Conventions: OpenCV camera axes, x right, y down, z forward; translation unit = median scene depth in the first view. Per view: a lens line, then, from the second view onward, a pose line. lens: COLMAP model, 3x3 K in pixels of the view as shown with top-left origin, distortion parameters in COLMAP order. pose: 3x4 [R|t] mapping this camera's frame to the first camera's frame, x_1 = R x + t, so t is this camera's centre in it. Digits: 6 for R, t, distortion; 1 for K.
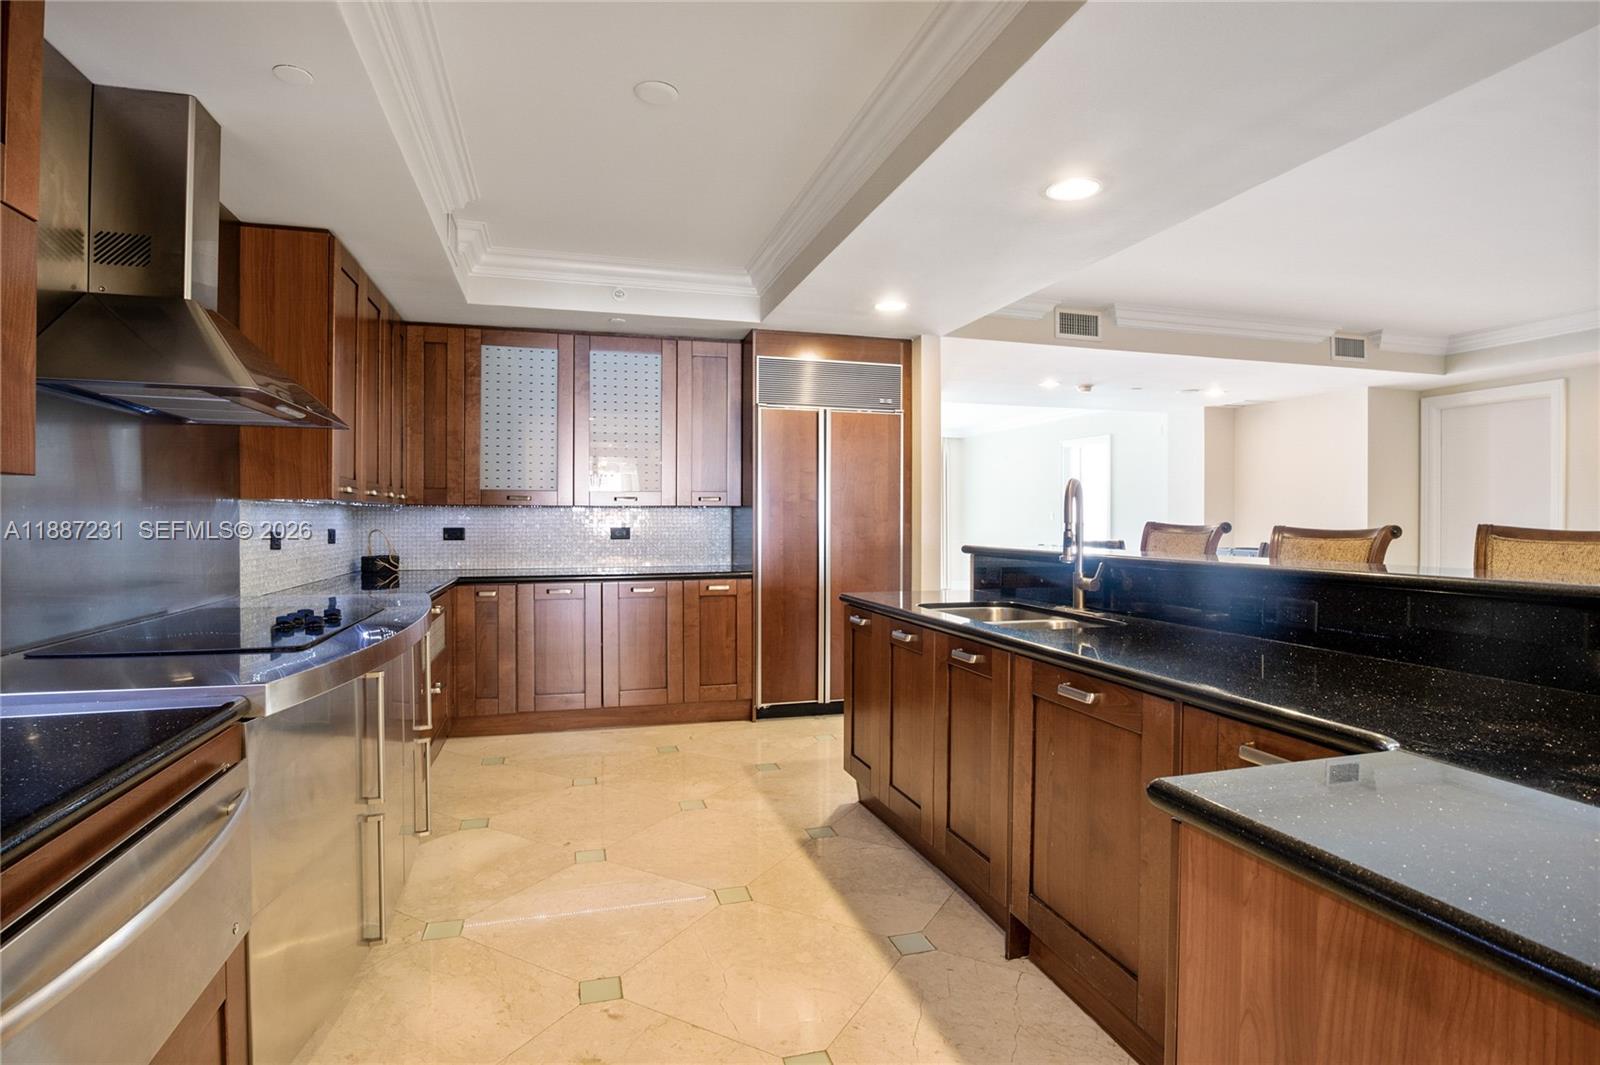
lens RADIAL K [[834.9, 0, 803.1], [0, 834.9, 527.9], [0, 0, 1]] dist [-0.043495, 0.021569]
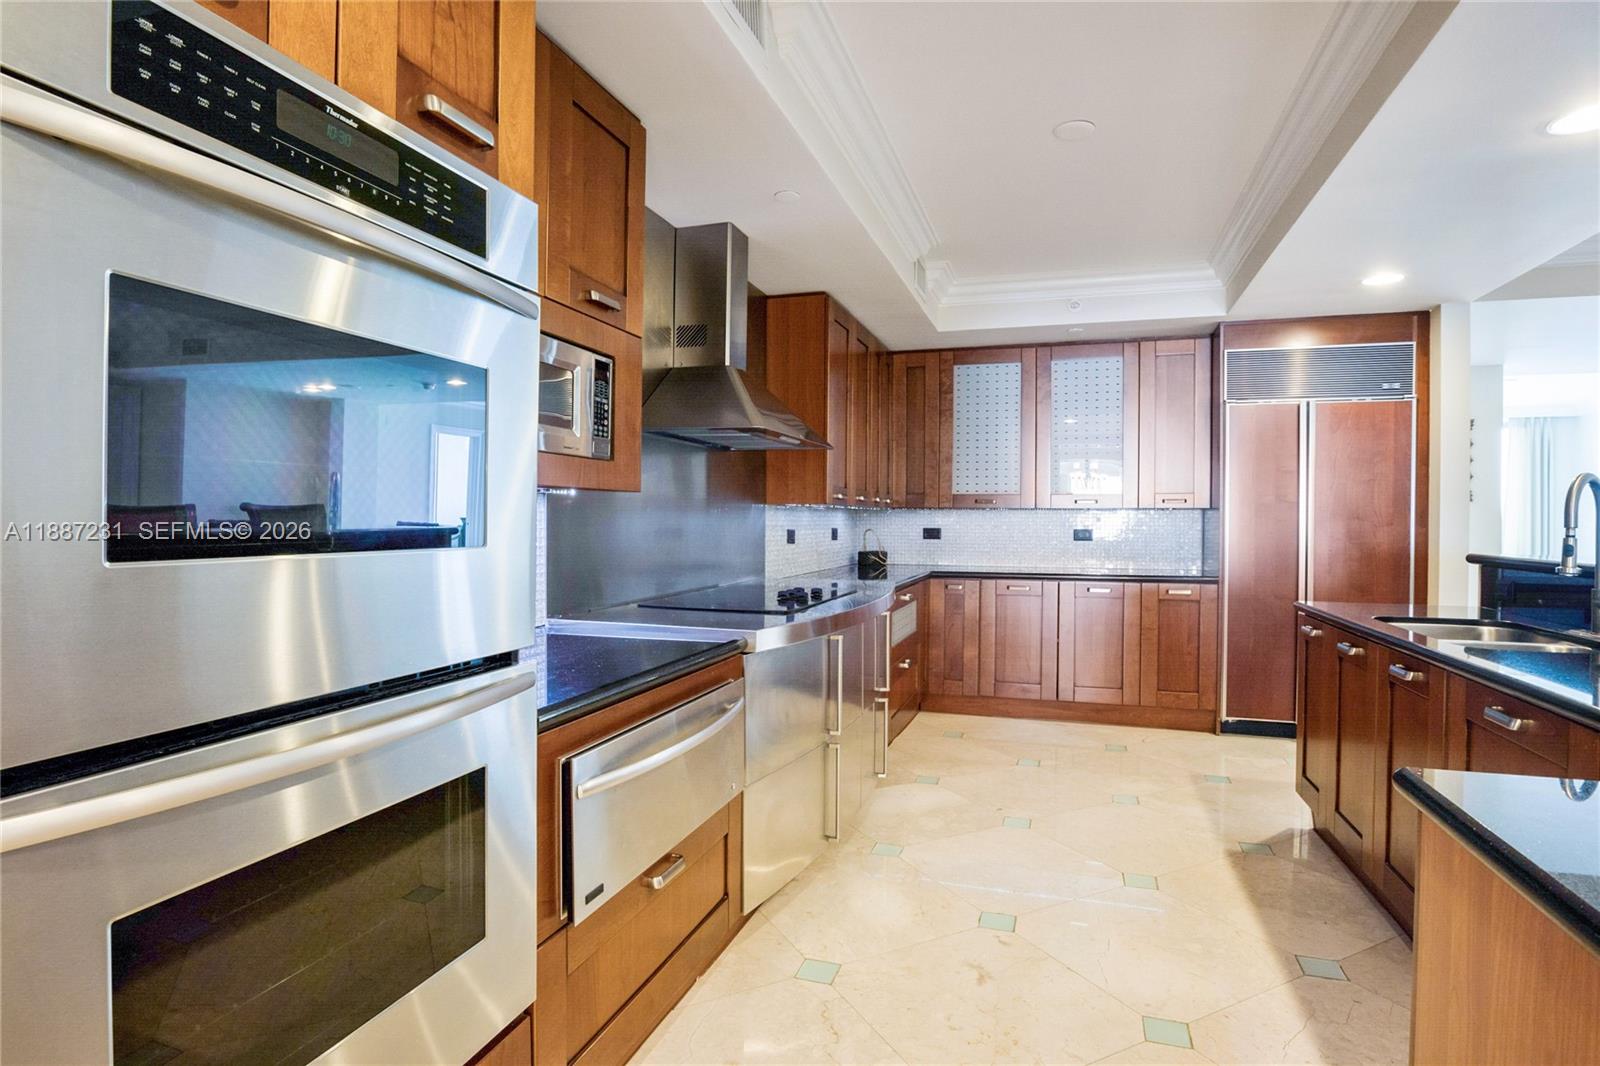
lens RADIAL K [[855.2, 0, 800.0], [0, 855.2, 533.0], [0, 0, 1]] dist [-0.001200, 0.000584]
pose [[0.829445, 0.012665, -0.558445, 0.094895], [-0.010822, 0.999920, 0.006603, 0.000949], [0.558483, 0.000566, 0.829515, -0.082238]]
